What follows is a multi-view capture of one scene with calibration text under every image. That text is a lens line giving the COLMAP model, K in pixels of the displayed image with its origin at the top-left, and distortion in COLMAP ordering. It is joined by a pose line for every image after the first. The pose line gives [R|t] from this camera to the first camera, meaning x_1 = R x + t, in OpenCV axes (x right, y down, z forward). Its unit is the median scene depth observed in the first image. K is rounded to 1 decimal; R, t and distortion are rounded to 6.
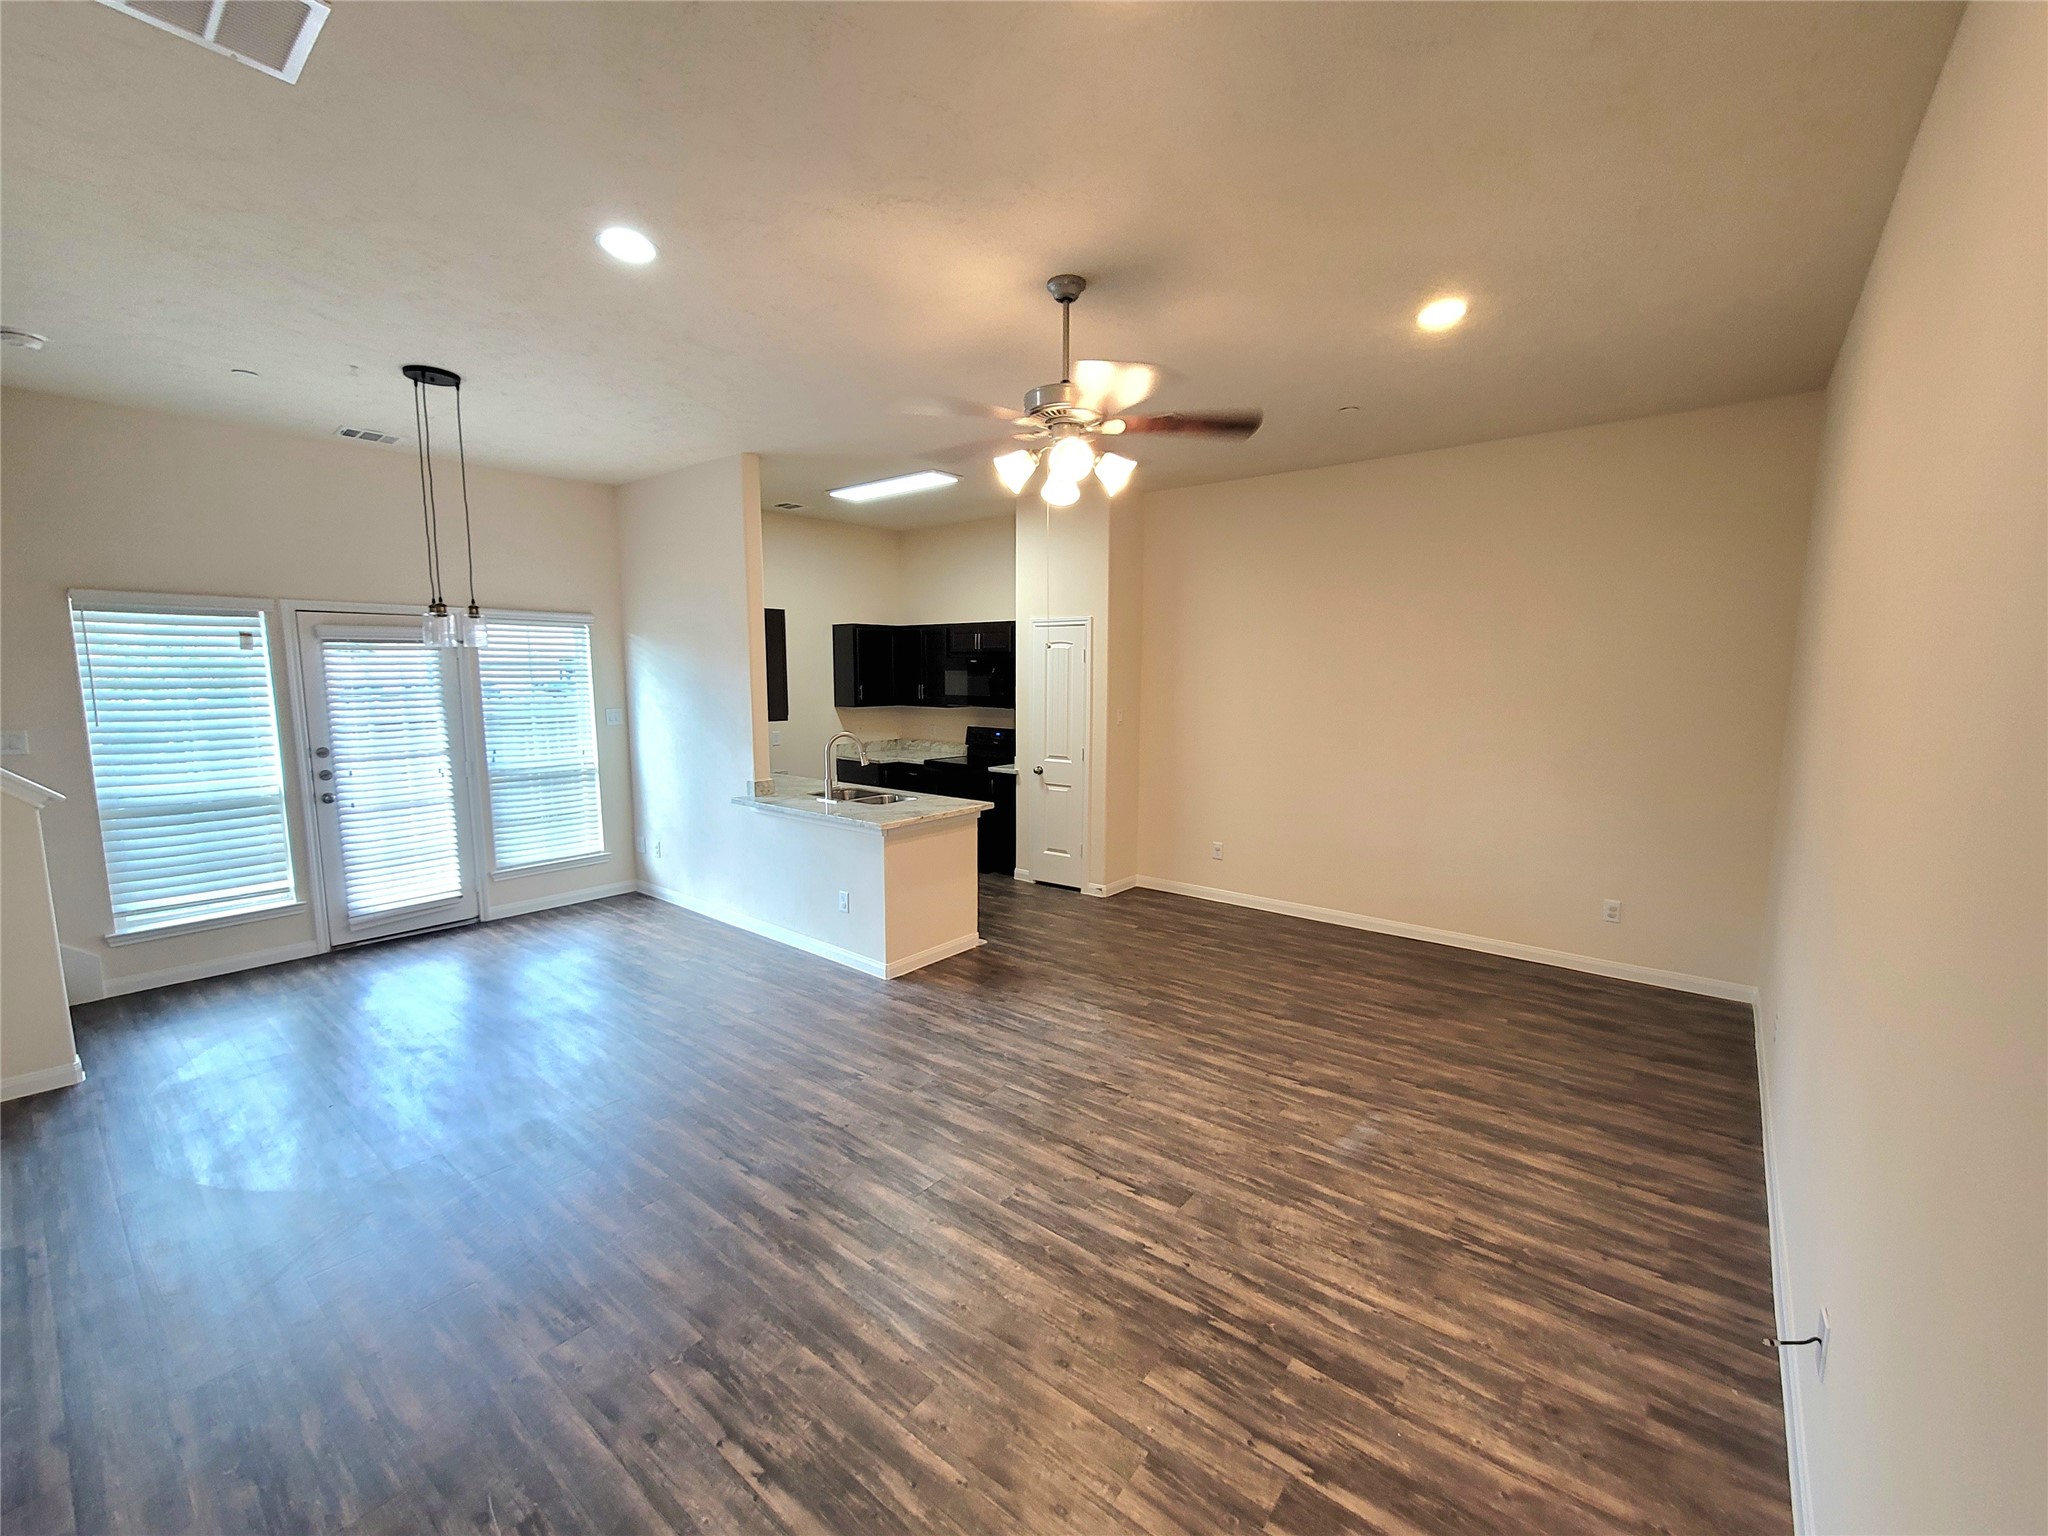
lens RADIAL K [[840.5, 0, 1010.9], [0, 840.5, 774.4], [0, 0, 1]] dist [0.000615, 0.003981]
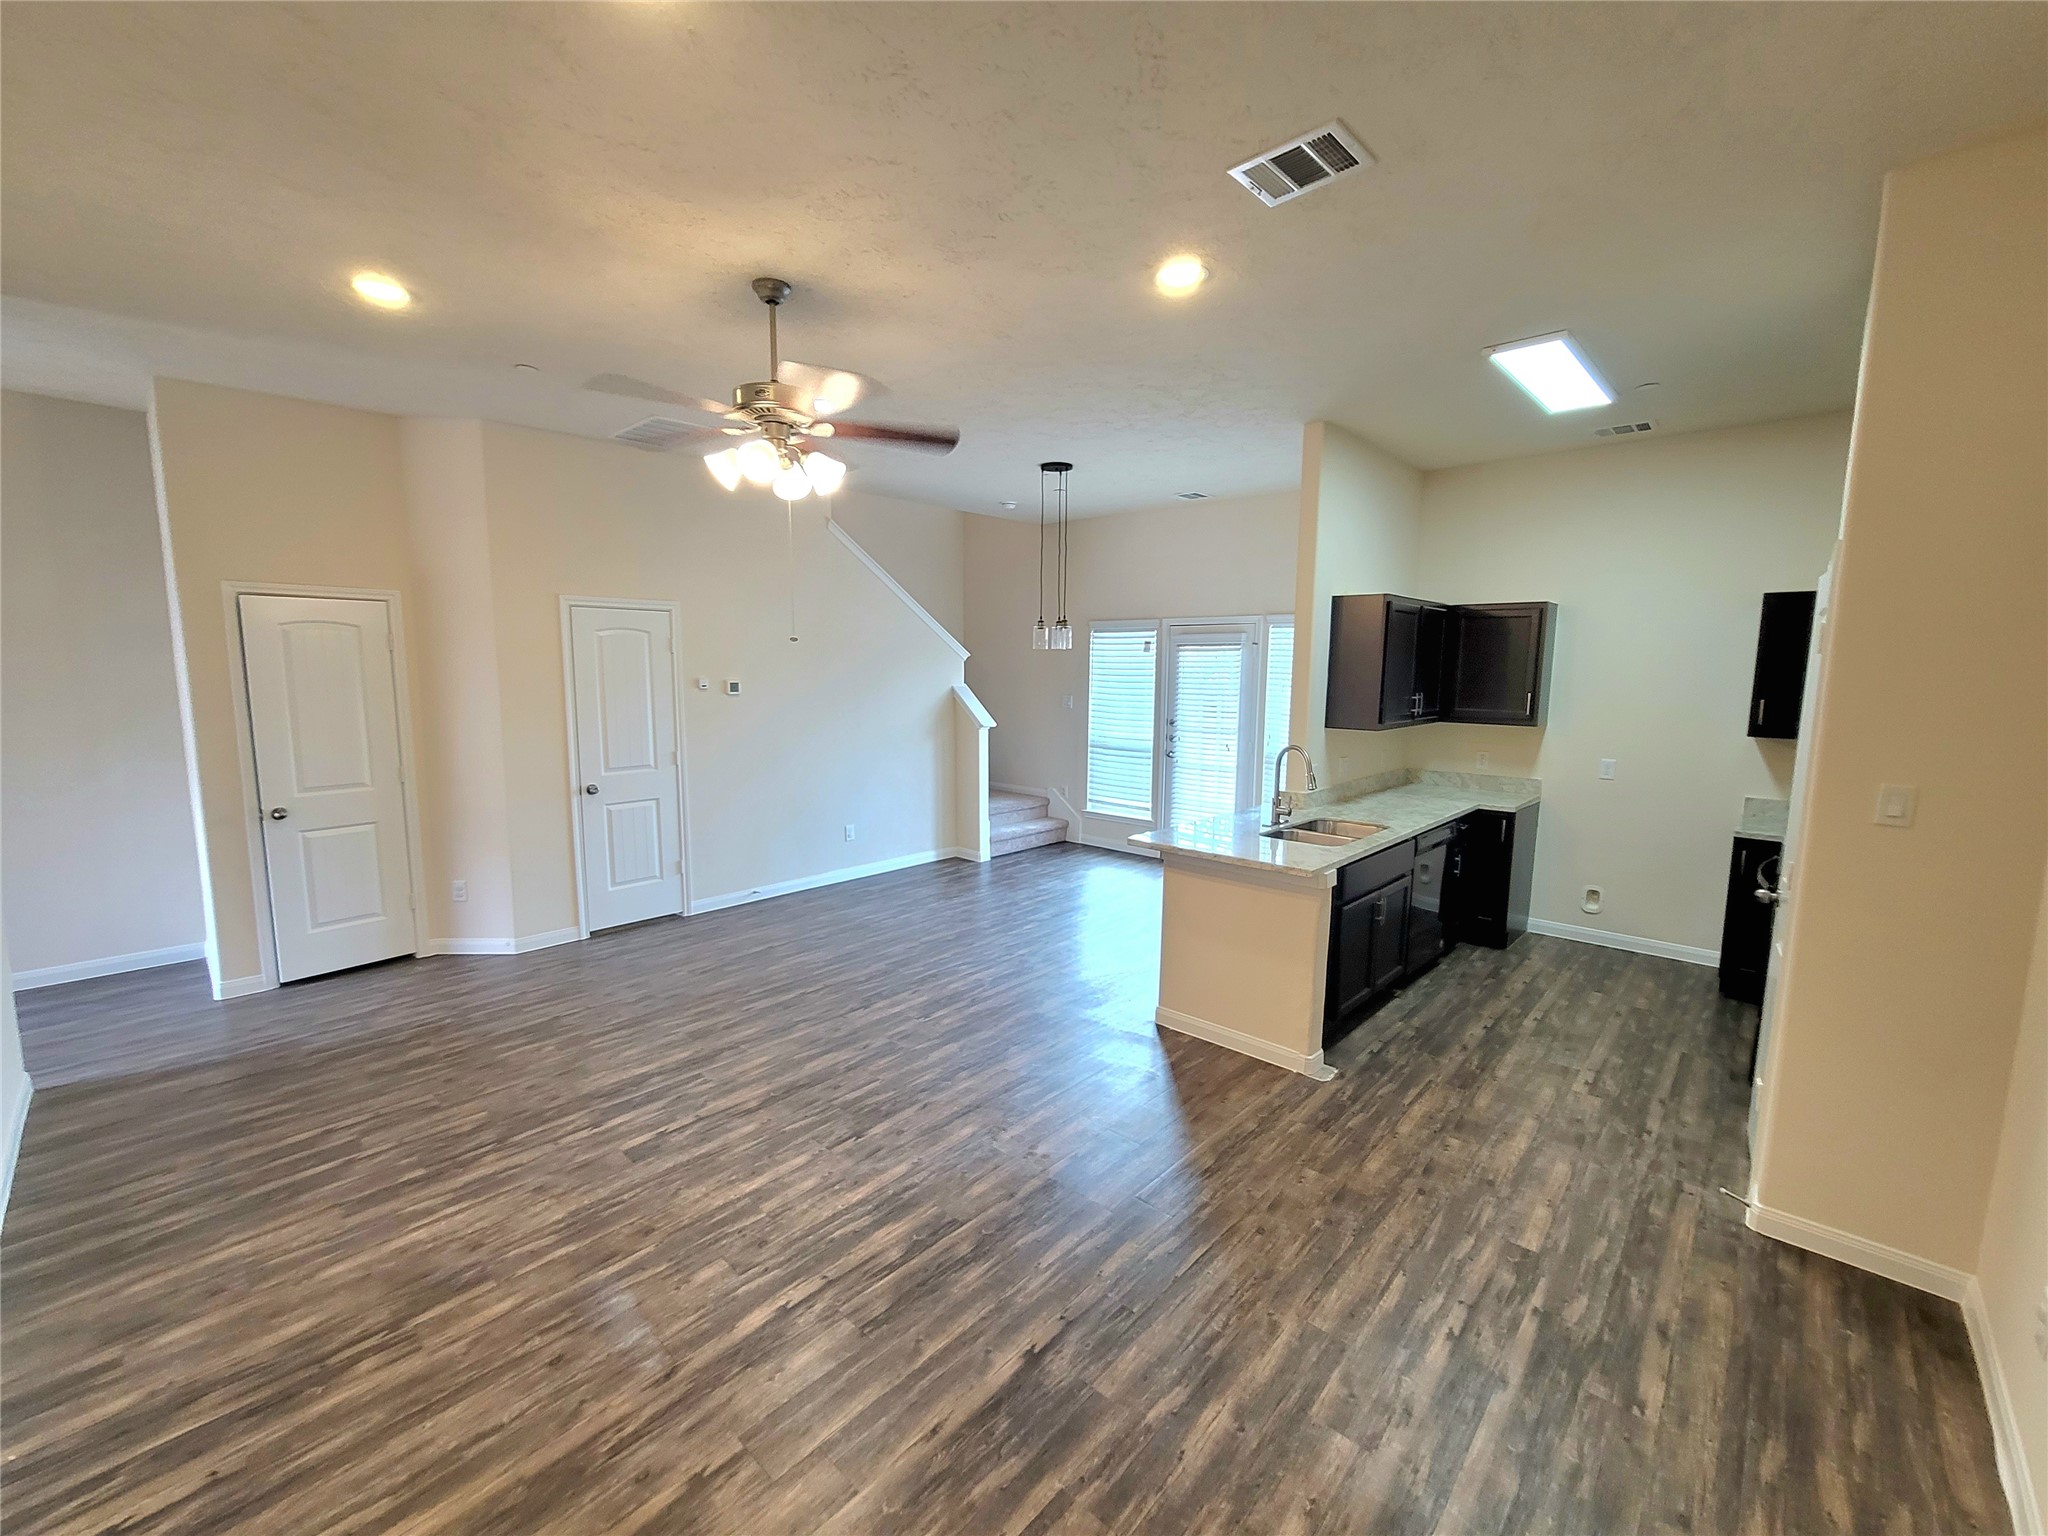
lens RADIAL K [[840.5, 0, 1010.9], [0, 840.5, 774.4], [0, 0, 1]] dist [0.000615, 0.003981]
pose [[-0.066386, 0.129368, -0.989372, 1.103025], [-0.130512, 0.981915, 0.137151, -0.169836], [0.989222, 0.138230, -0.048301, 1.380414]]
